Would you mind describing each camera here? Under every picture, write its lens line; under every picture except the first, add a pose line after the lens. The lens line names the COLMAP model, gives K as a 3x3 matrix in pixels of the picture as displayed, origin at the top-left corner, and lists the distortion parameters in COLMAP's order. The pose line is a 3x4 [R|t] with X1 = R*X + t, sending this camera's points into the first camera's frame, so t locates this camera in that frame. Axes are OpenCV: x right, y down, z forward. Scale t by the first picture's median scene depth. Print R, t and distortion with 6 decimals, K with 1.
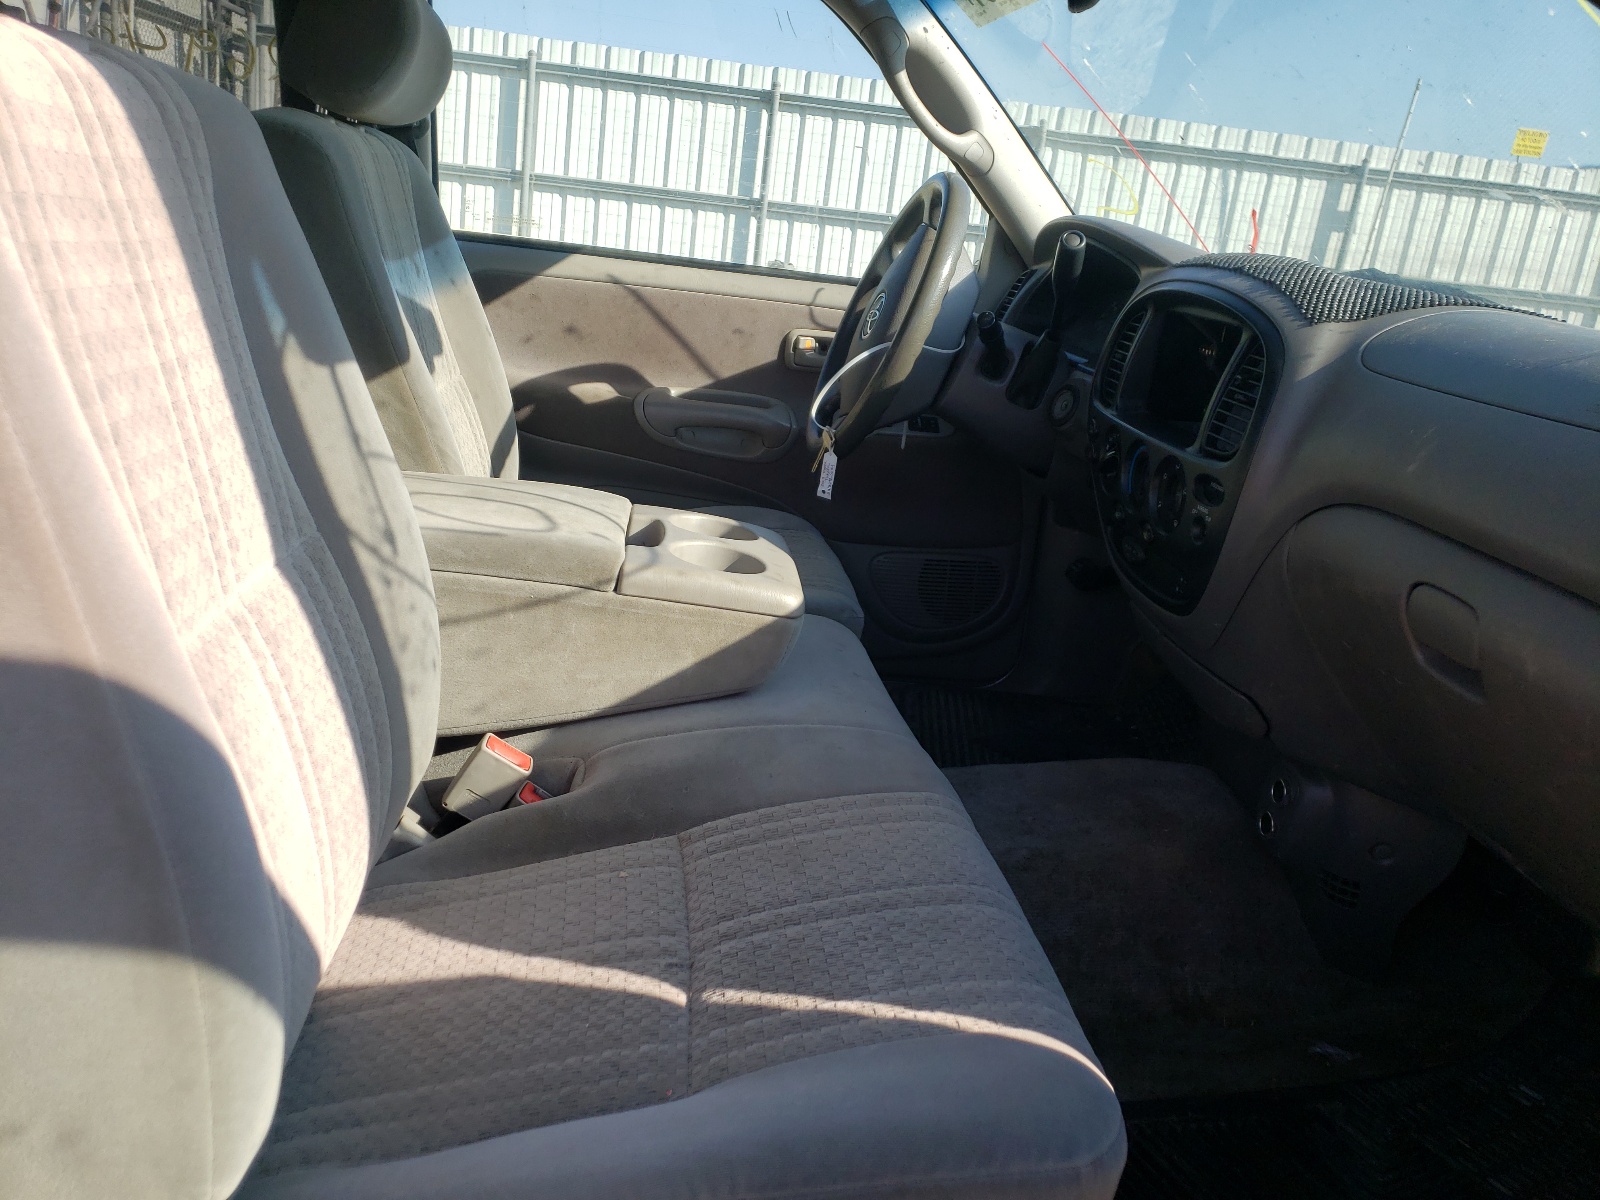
lens RADIAL K [[1235.8, 0, 801.7], [0, 1235.8, 587.1], [0, 0, 1]] dist [0.021158, -0.005659]
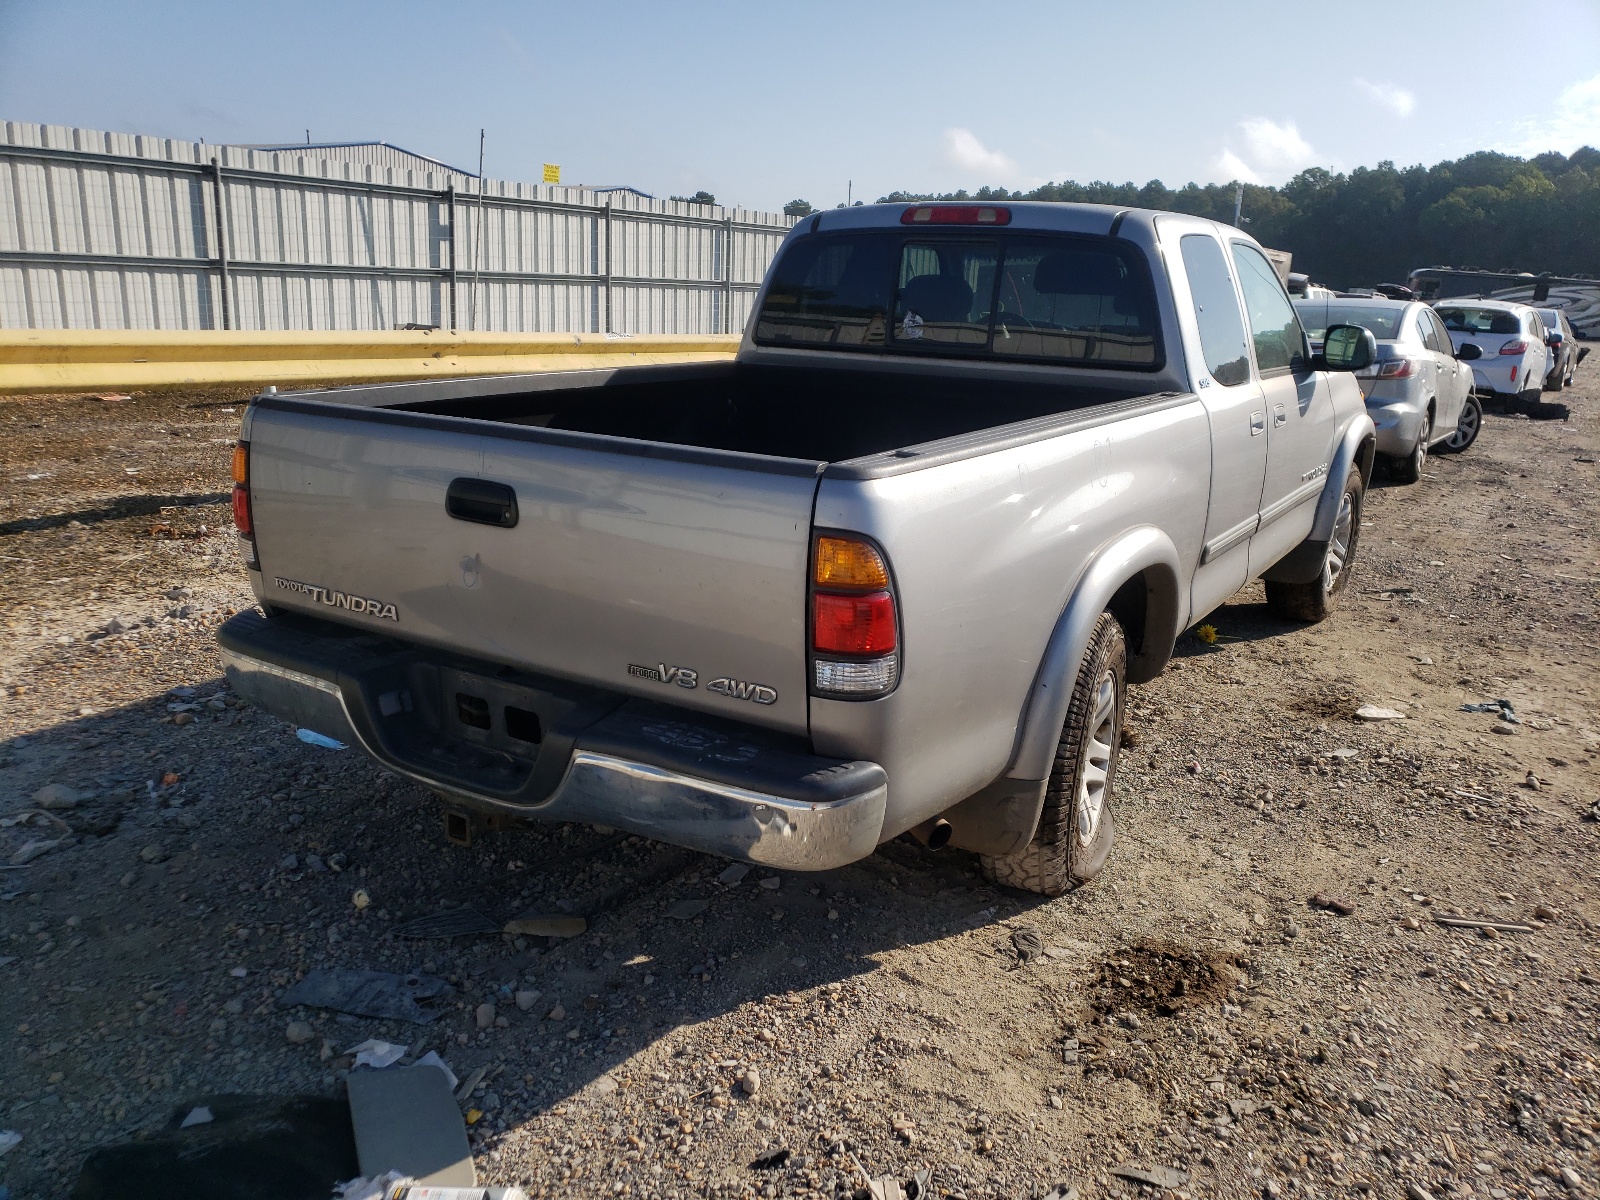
lens RADIAL K [[1235.8, 0, 801.9], [0, 1235.8, 592.8], [0, 0, 1]] dist [0.021158, -0.005659]
pose [[0.566622, -0.291780, 0.770587, -0.893657], [0.272599, 0.948922, 0.158860, -0.078104], [-0.777579, 0.120047, 0.617219, -0.095783]]
